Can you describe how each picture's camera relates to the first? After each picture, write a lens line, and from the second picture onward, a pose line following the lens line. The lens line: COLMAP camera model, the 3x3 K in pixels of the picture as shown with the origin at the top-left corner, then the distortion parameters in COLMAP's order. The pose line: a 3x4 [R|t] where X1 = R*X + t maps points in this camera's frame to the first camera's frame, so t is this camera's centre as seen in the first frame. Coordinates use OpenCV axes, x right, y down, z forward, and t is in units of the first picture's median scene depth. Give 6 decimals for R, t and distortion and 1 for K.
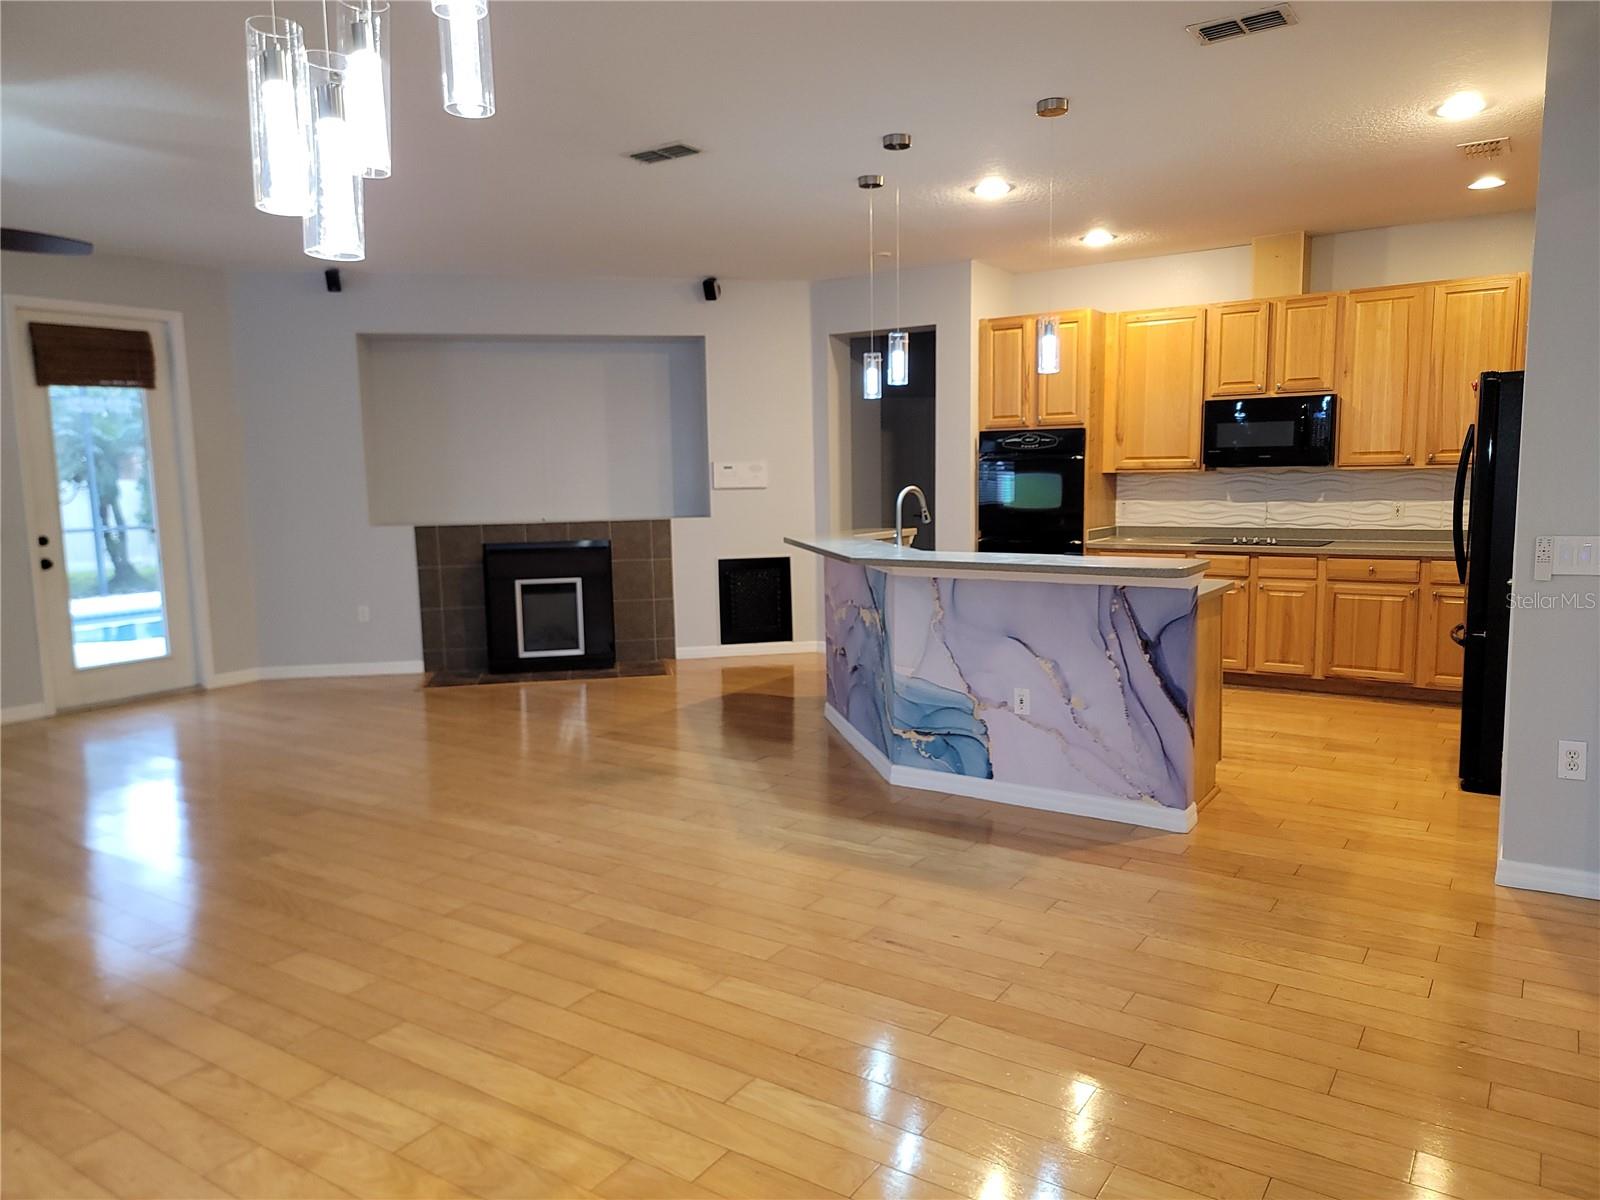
lens RADIAL K [[1109.3, 0, 829.1], [0, 1109.3, 606.1], [0, 0, 1]] dist [0.053145, -0.017370]
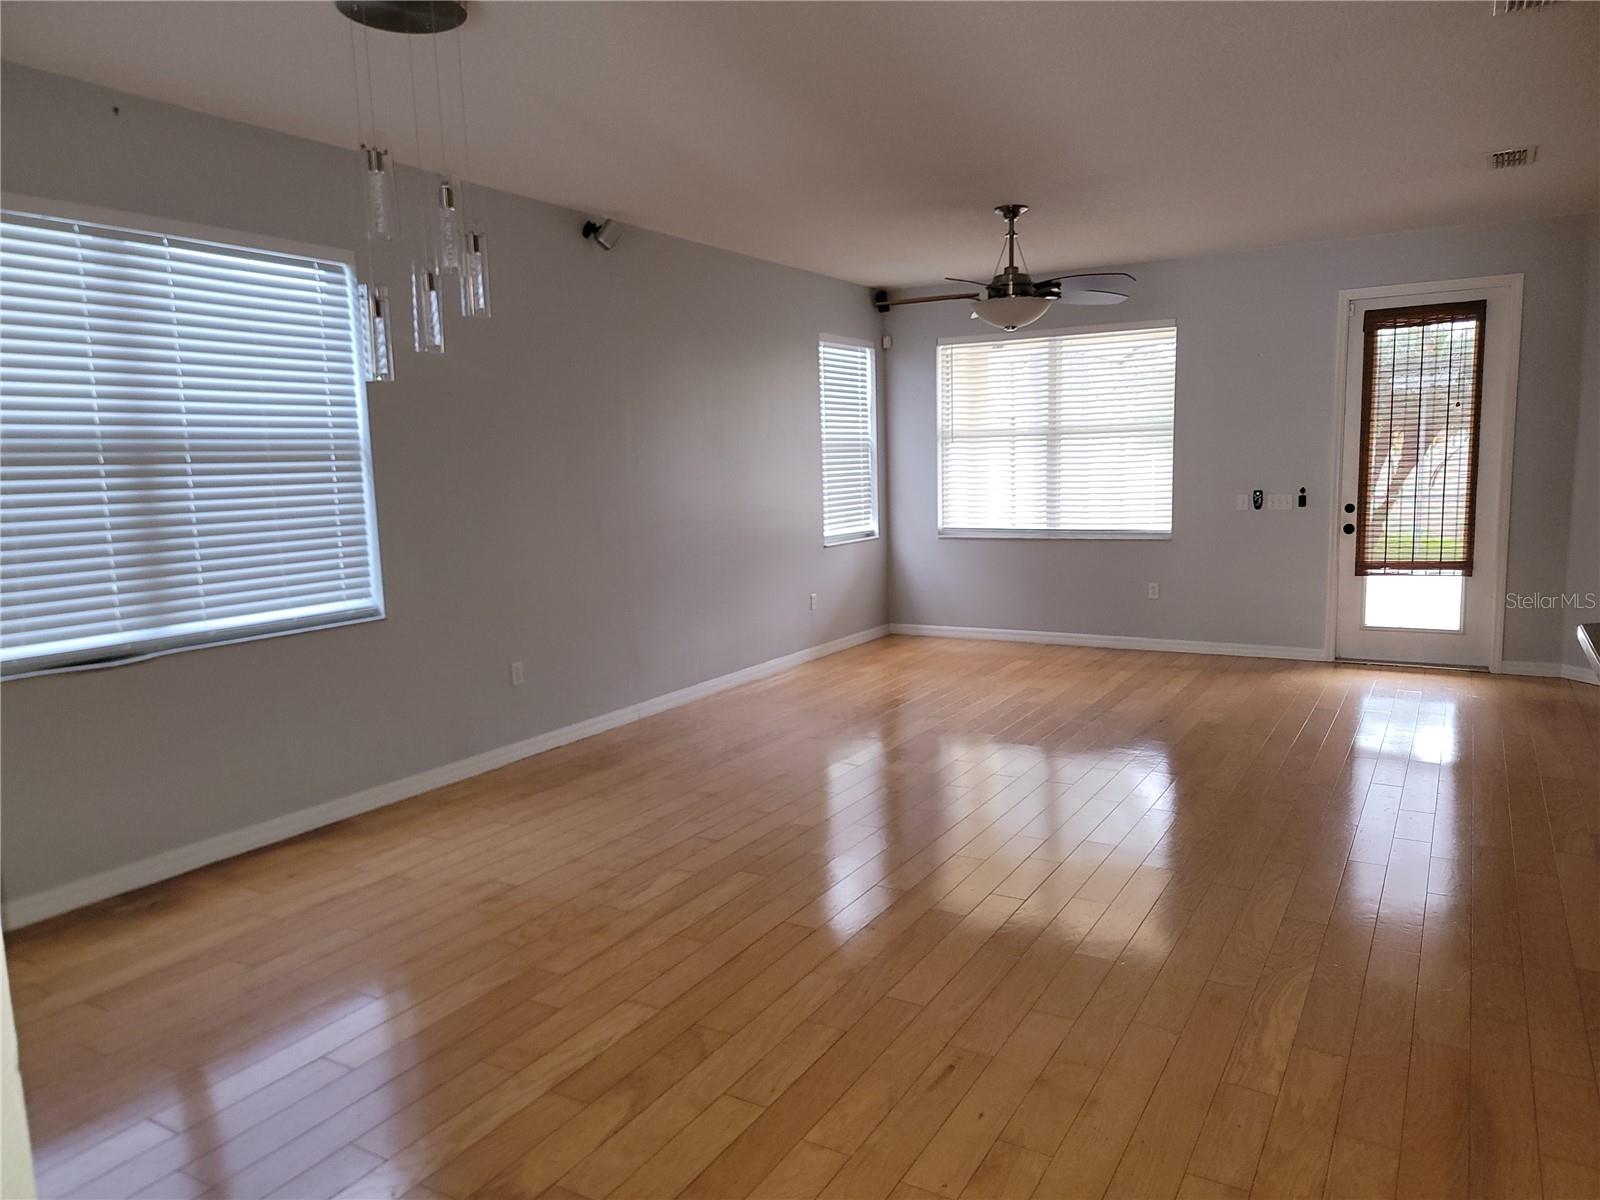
lens RADIAL K [[1109.3, 0, 794.8], [0, 1109.3, 600.7], [0, 0, 1]] dist [0.053145, -0.017370]
pose [[0.043577, 0.142129, -0.988888, 0.409427], [-0.097046, 0.985750, 0.137401, -0.068496], [0.994325, 0.089981, 0.056749, 0.410171]]
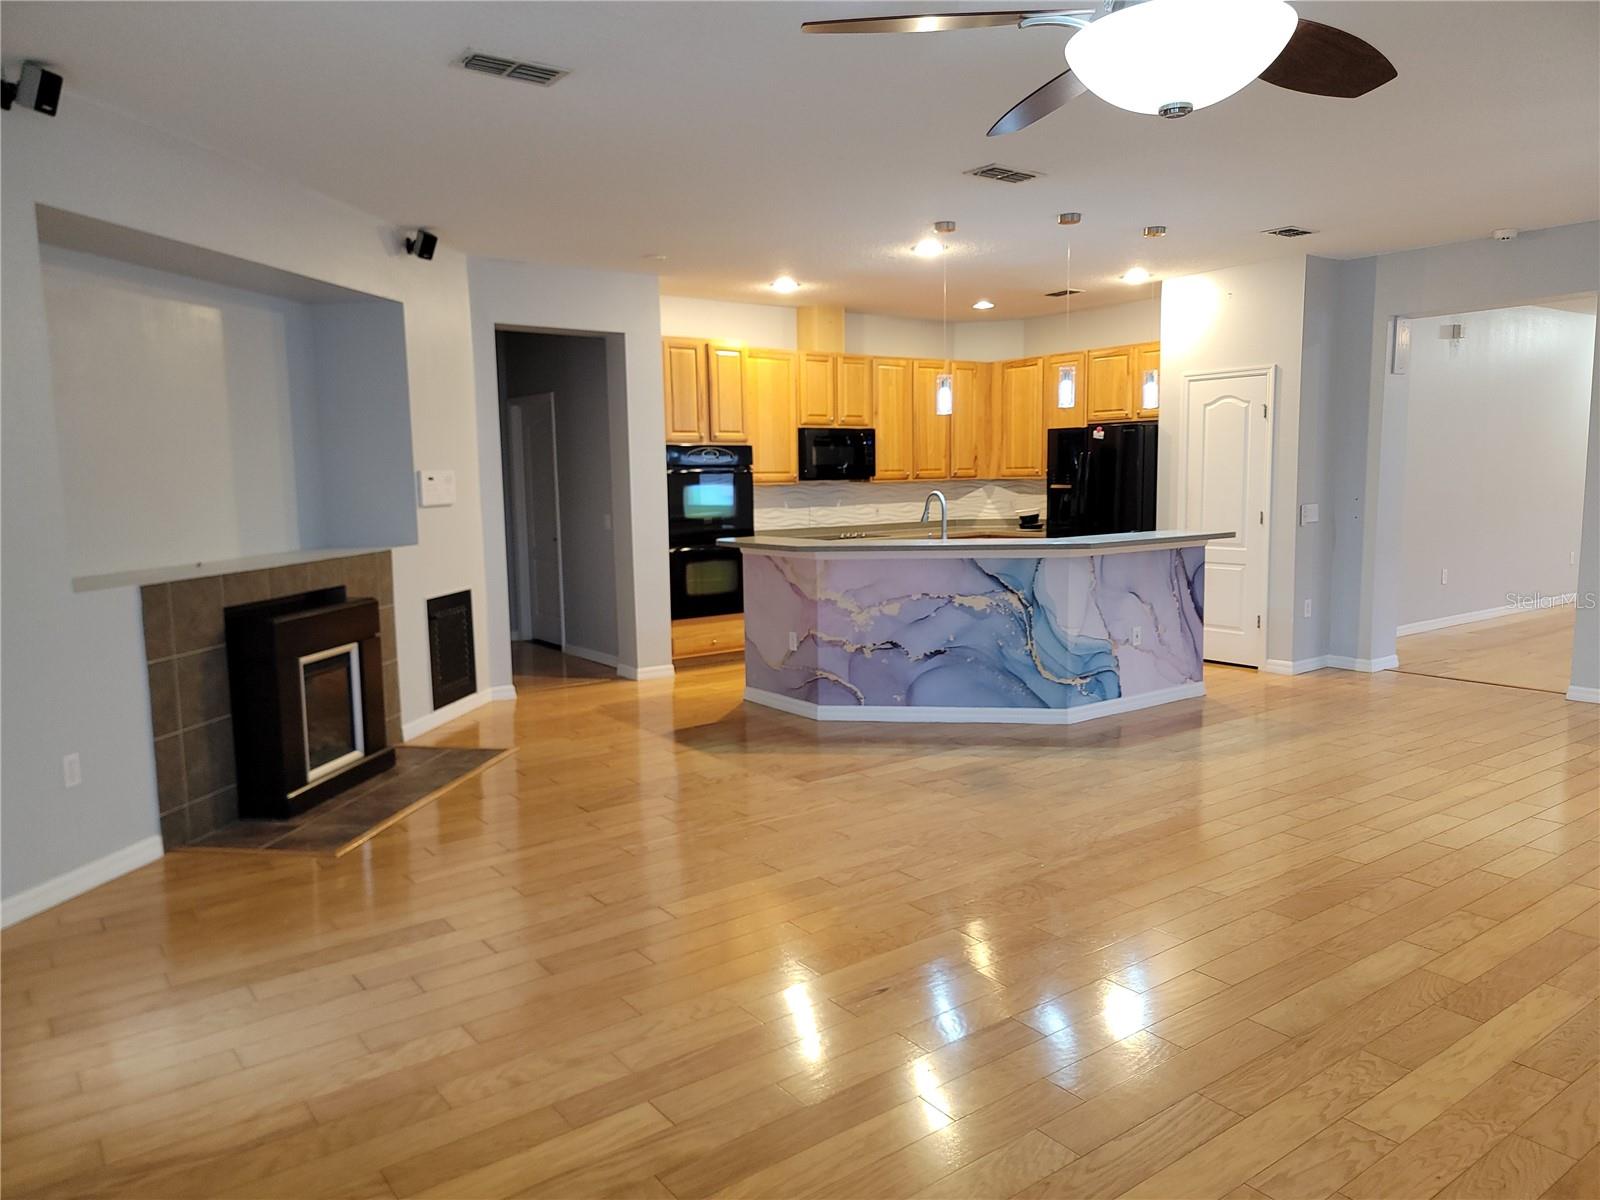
lens RADIAL K [[1109.3, 0, 802.5], [0, 1109.3, 607.0], [0, 0, 1]] dist [0.053145, -0.017370]
pose [[0.348587, -0.102279, 0.931679, -0.894879], [0.126639, 0.990053, 0.061305, -0.063861], [-0.928682, 0.096617, 0.358072, 0.605390]]
